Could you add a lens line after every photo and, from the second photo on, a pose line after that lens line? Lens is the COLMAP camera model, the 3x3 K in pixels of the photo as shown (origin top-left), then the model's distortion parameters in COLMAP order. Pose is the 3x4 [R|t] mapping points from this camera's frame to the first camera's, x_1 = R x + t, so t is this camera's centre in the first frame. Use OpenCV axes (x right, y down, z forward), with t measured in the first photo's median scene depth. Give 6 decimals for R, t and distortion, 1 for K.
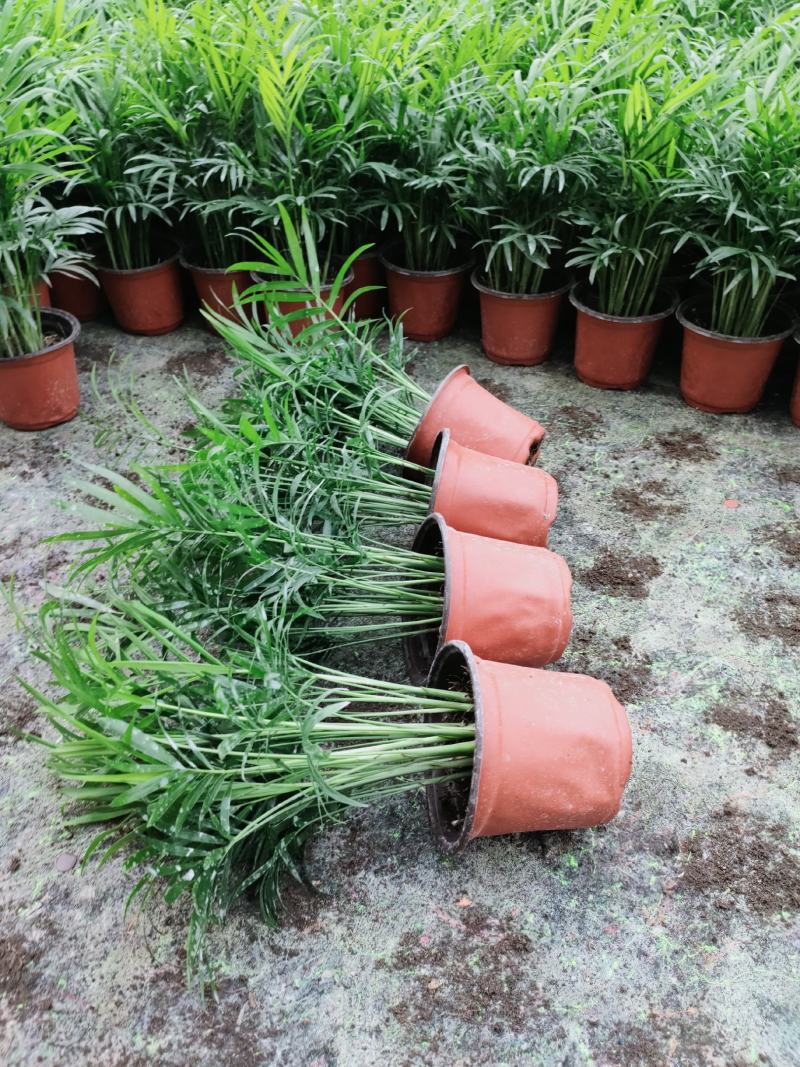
lens RADIAL K [[766.2, 0, 376.8], [0, 766.2, 554.8], [0, 0, 1]] dist [0.027058, -0.032268]
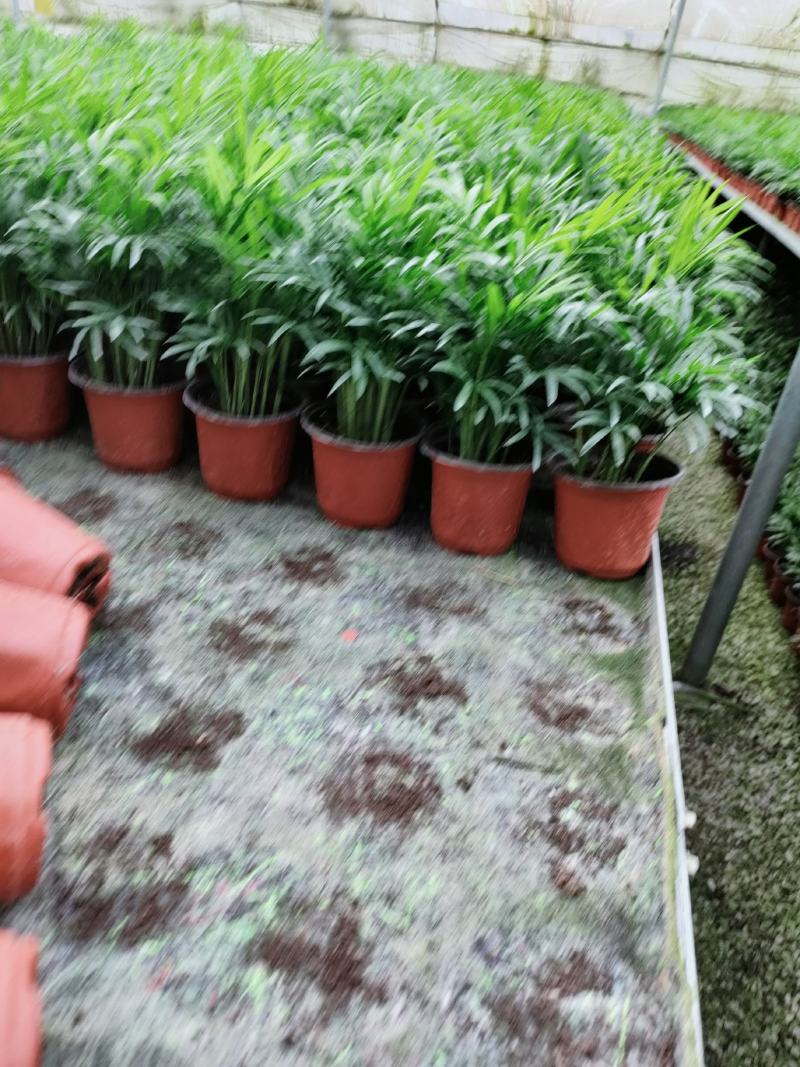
lens RADIAL K [[766.2, 0, 363.5], [0, 766.2, 572.6], [0, 0, 1]] dist [0.027058, -0.032268]
pose [[0.967463, -0.017129, 0.252433, 0.279288], [0.047960, 0.992033, -0.116493, -0.038018], [-0.248426, 0.124809, 0.960576, 0.195045]]
